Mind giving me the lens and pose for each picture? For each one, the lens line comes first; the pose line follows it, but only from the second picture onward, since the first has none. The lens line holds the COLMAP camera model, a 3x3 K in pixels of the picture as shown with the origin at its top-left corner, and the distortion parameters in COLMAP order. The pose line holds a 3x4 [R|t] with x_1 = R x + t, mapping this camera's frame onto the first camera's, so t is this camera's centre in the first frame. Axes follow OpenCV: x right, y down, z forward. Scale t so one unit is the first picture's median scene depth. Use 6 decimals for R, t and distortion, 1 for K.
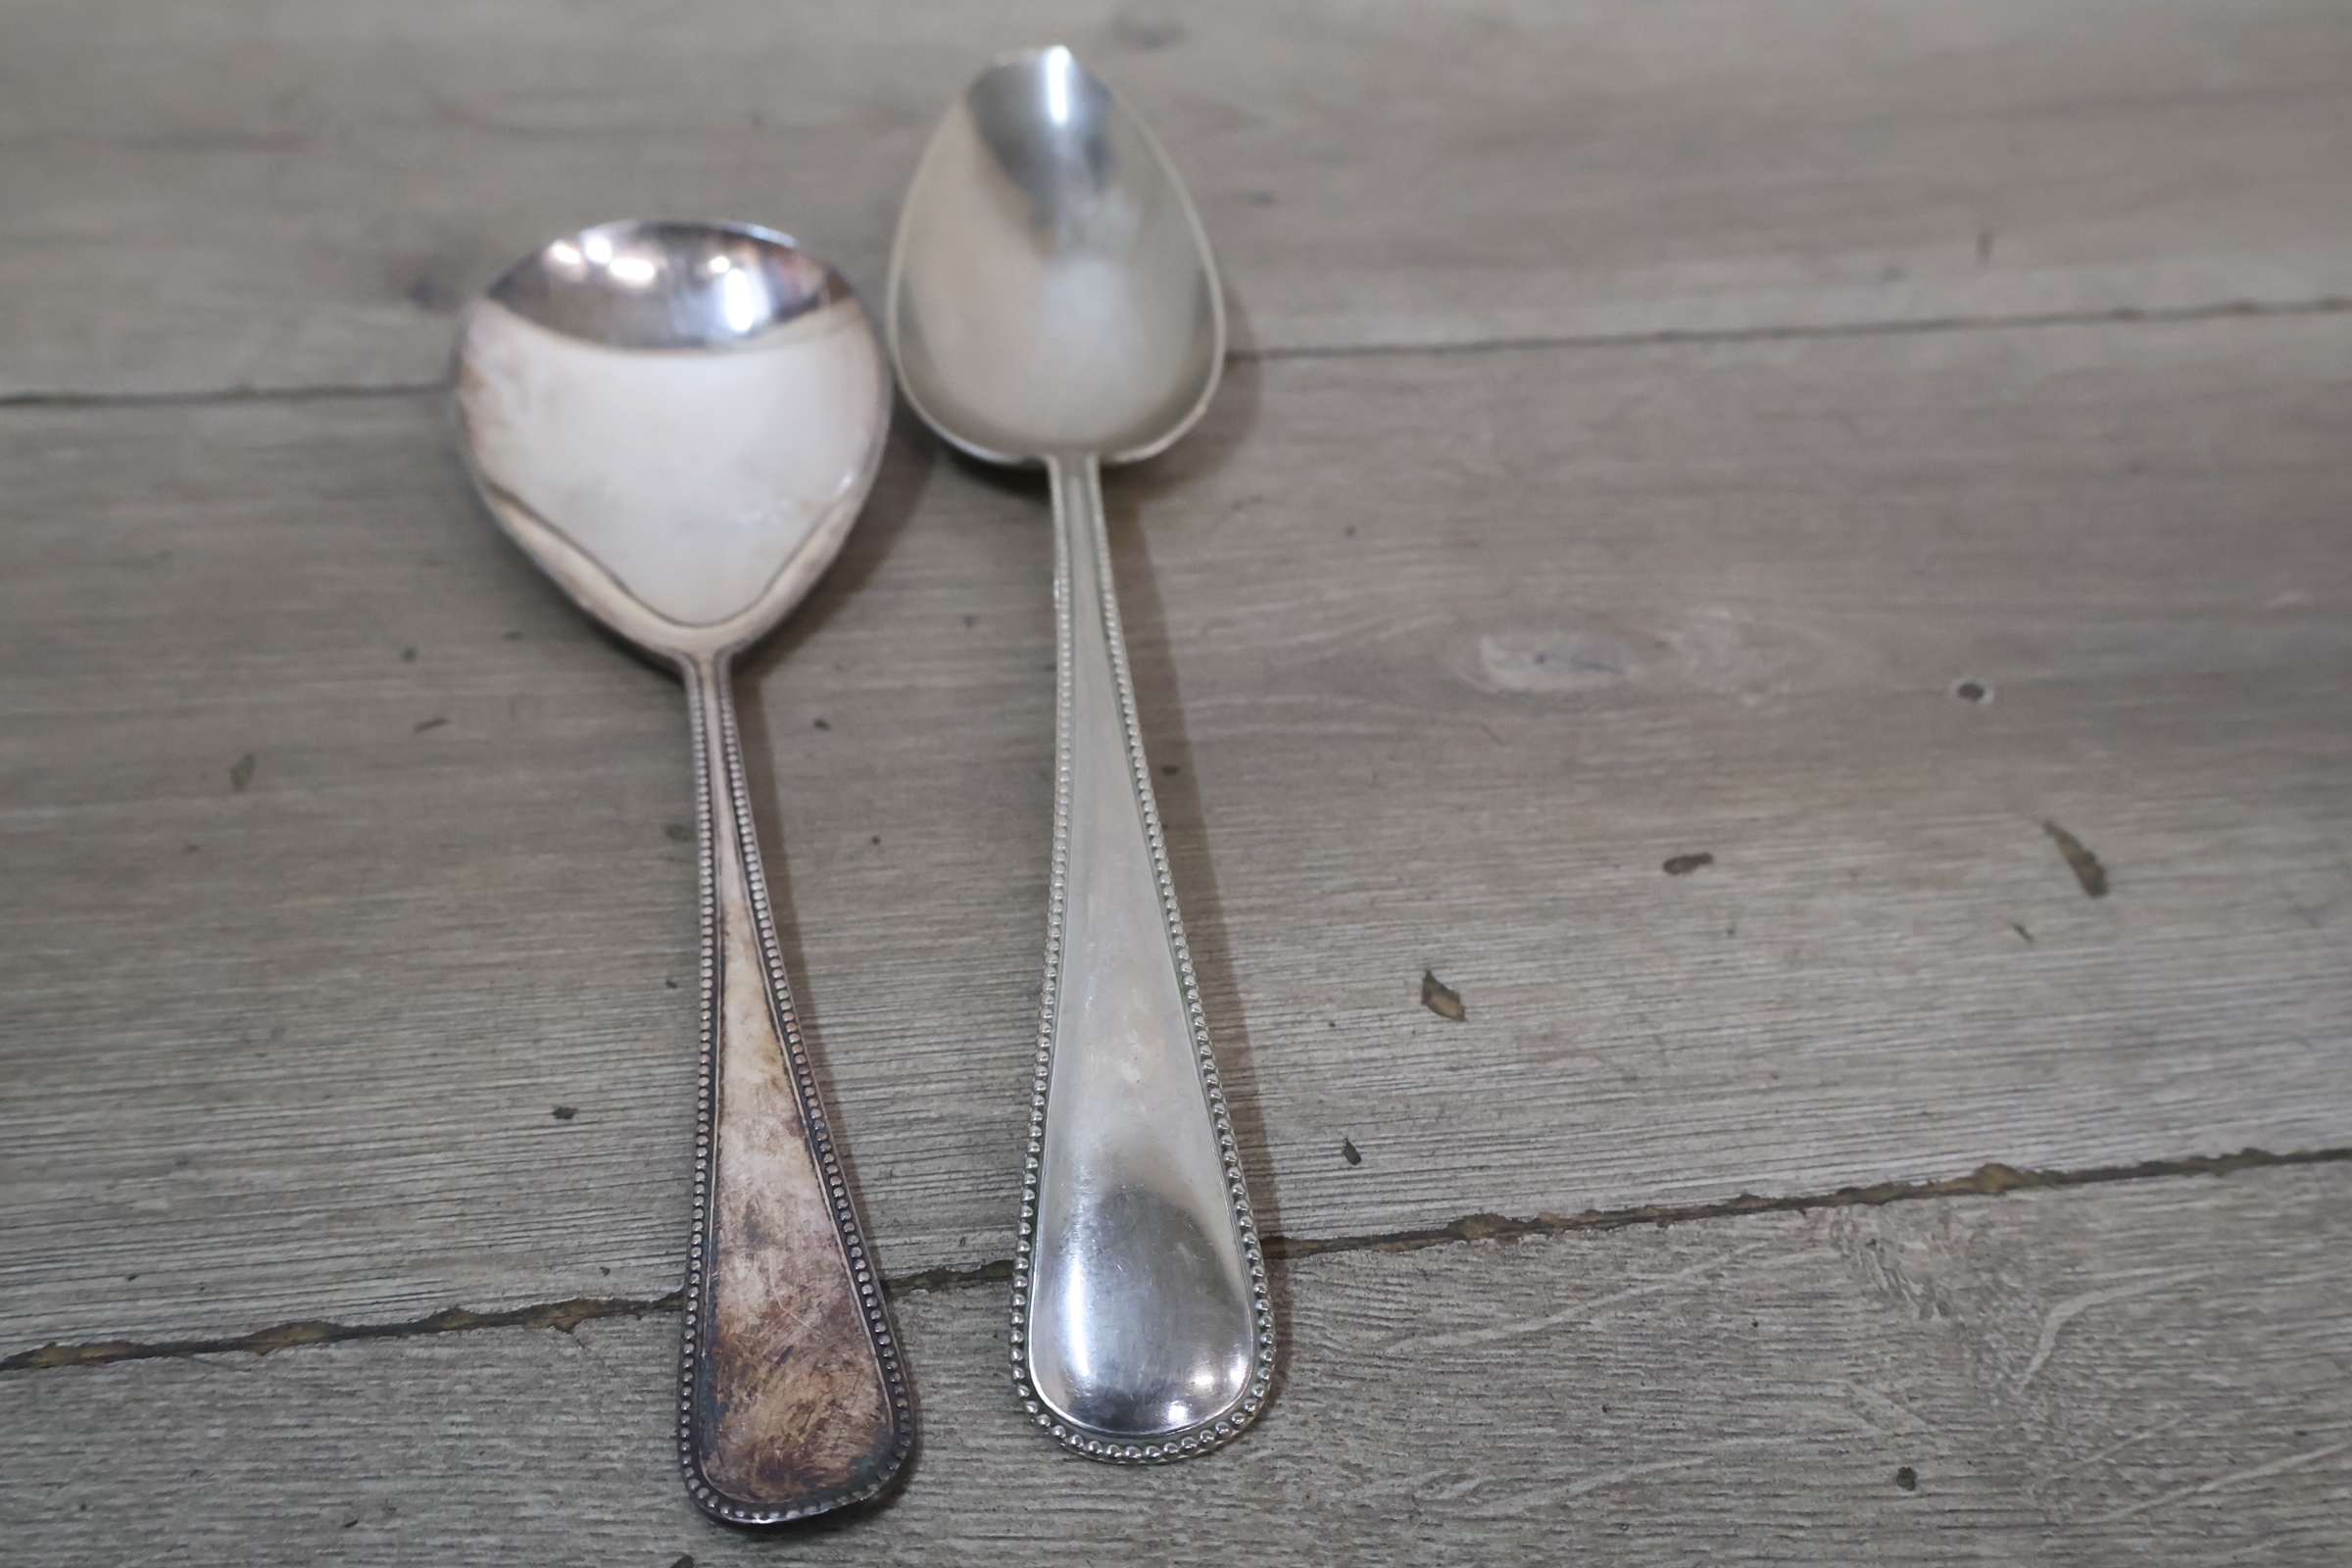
lens RADIAL K [[2314.2, 0, 1179.0], [0, 2314.2, 786.3], [0, 0, 1]] dist [0.011543, 0.004931]
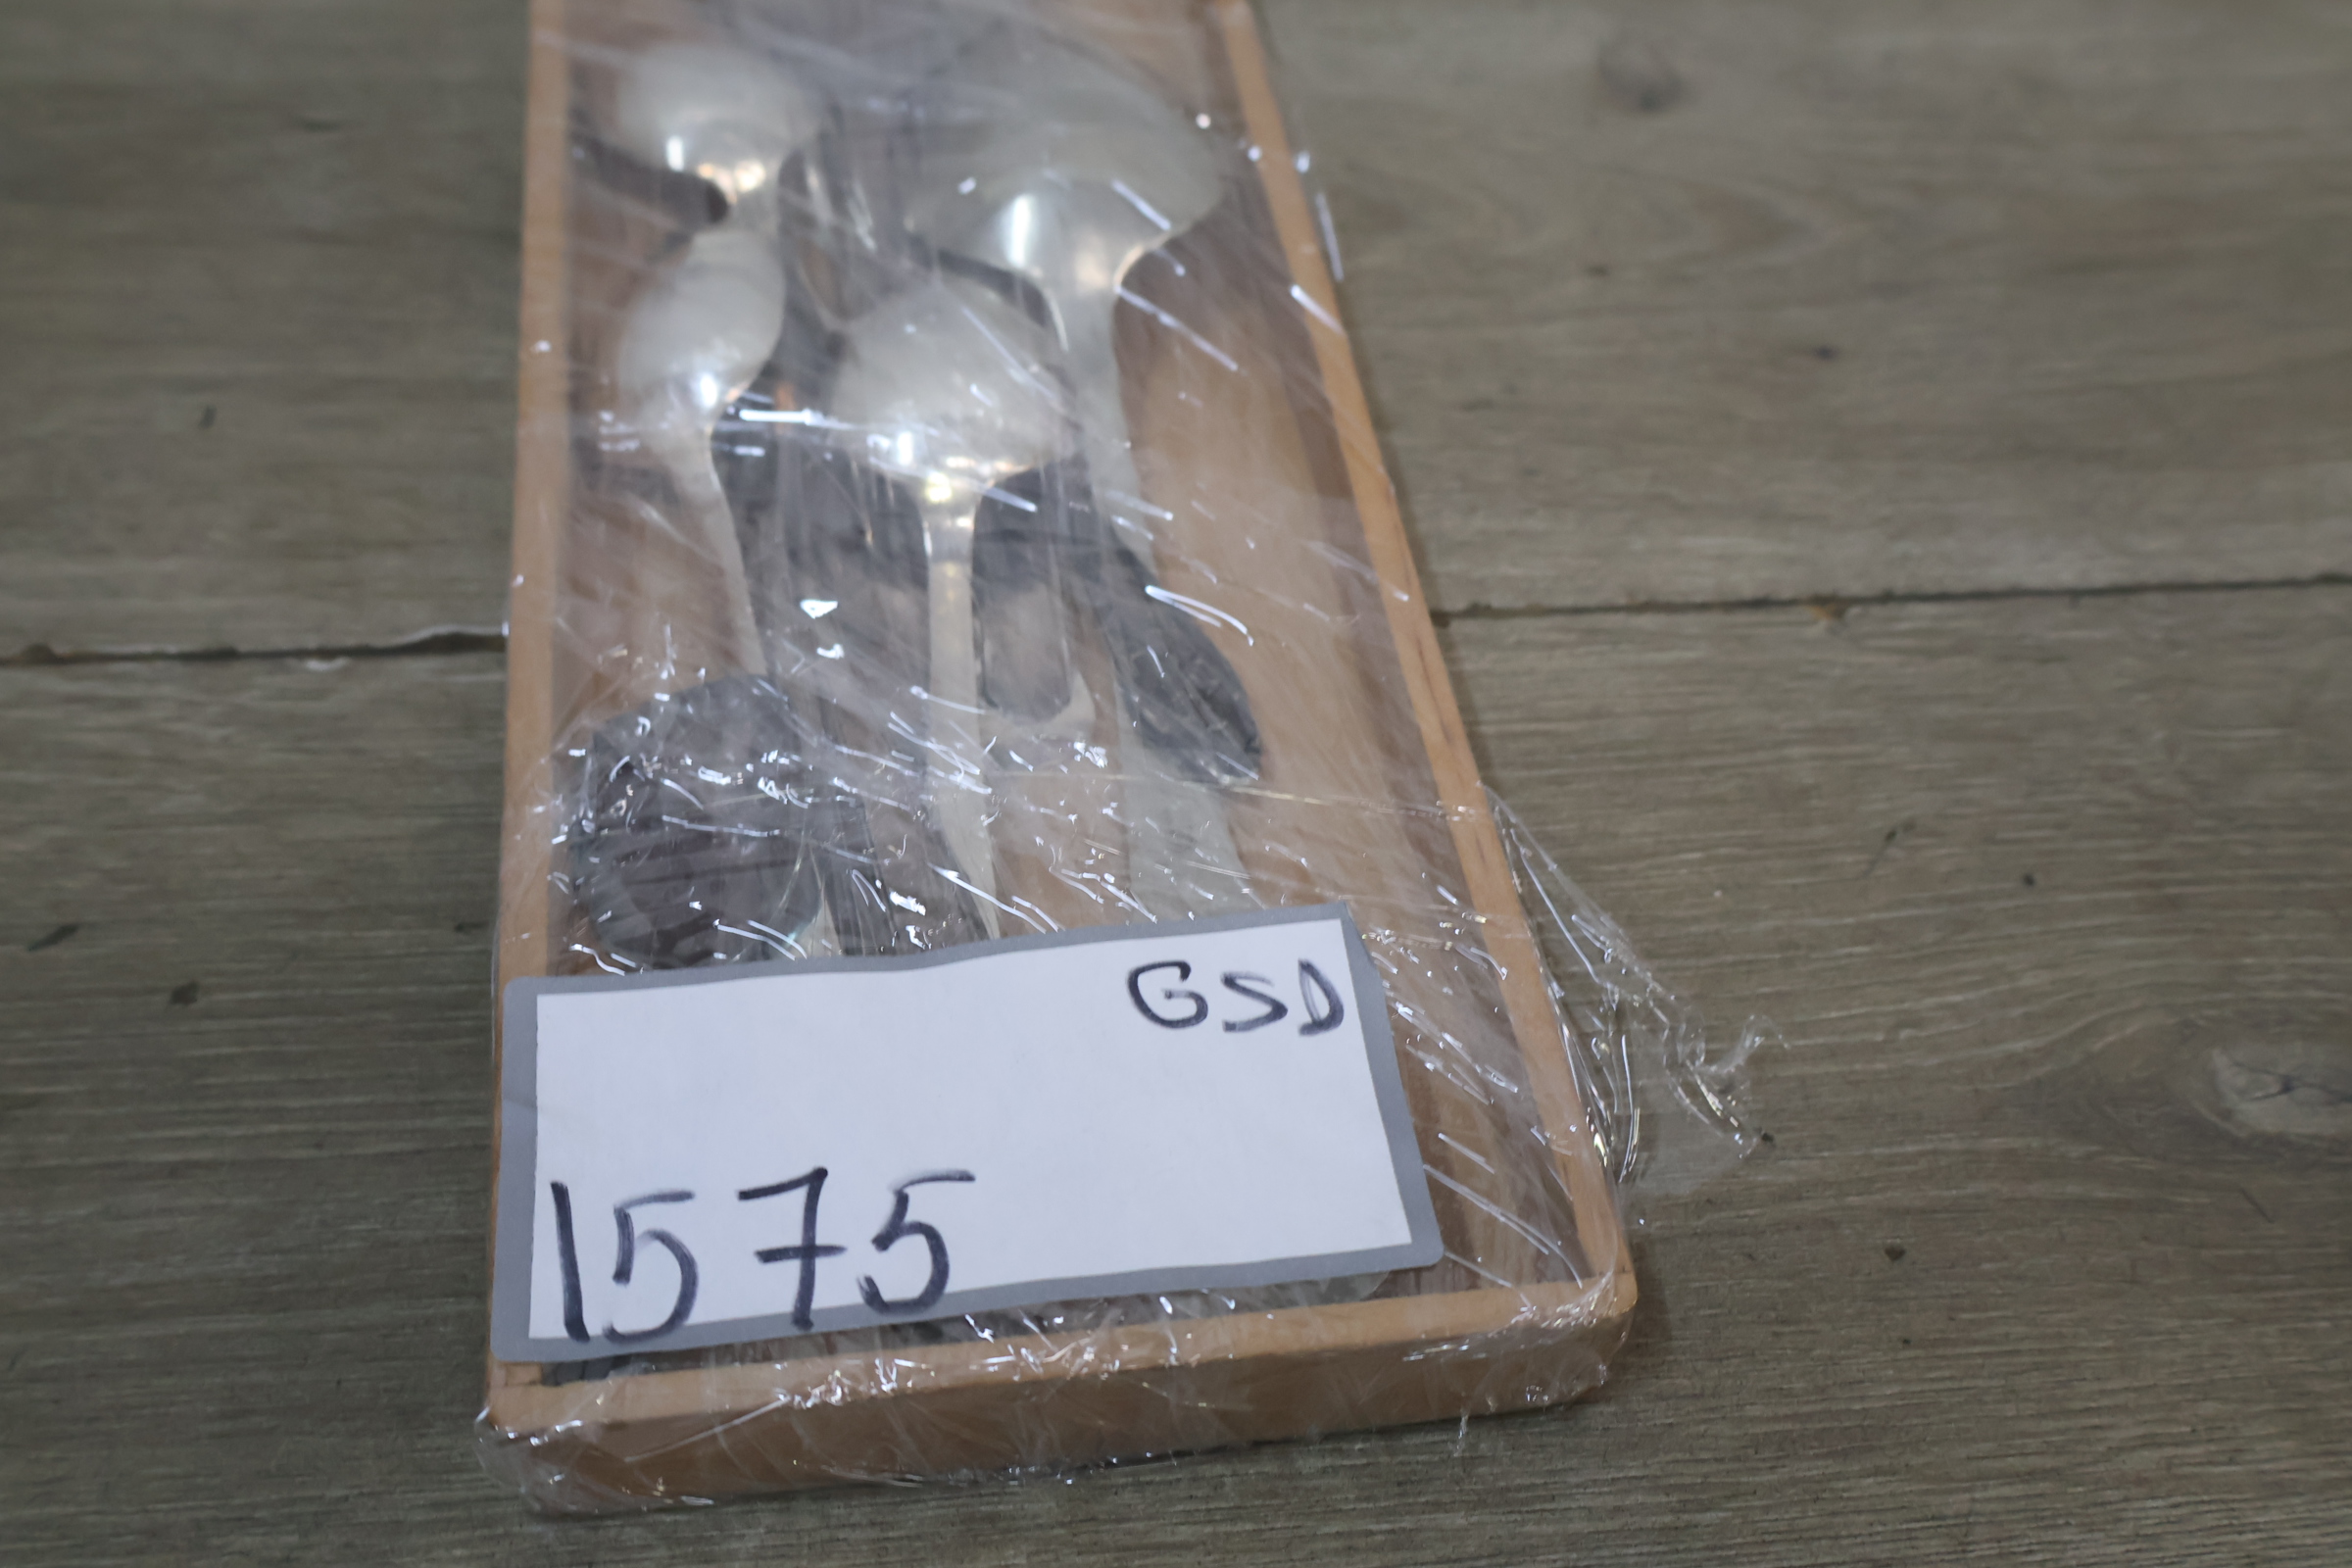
lens RADIAL K [[2355.0, 0, 1169.5], [0, 2355.0, 775.2], [0, 0, 1]] dist [0.012597, -0.007617]
pose [[0.999399, 0.034294, 0.004969, -0.295408], [-0.034652, 0.989324, 0.141551, -0.309462], [-0.000061, -0.141638, 0.989918, 0.168678]]
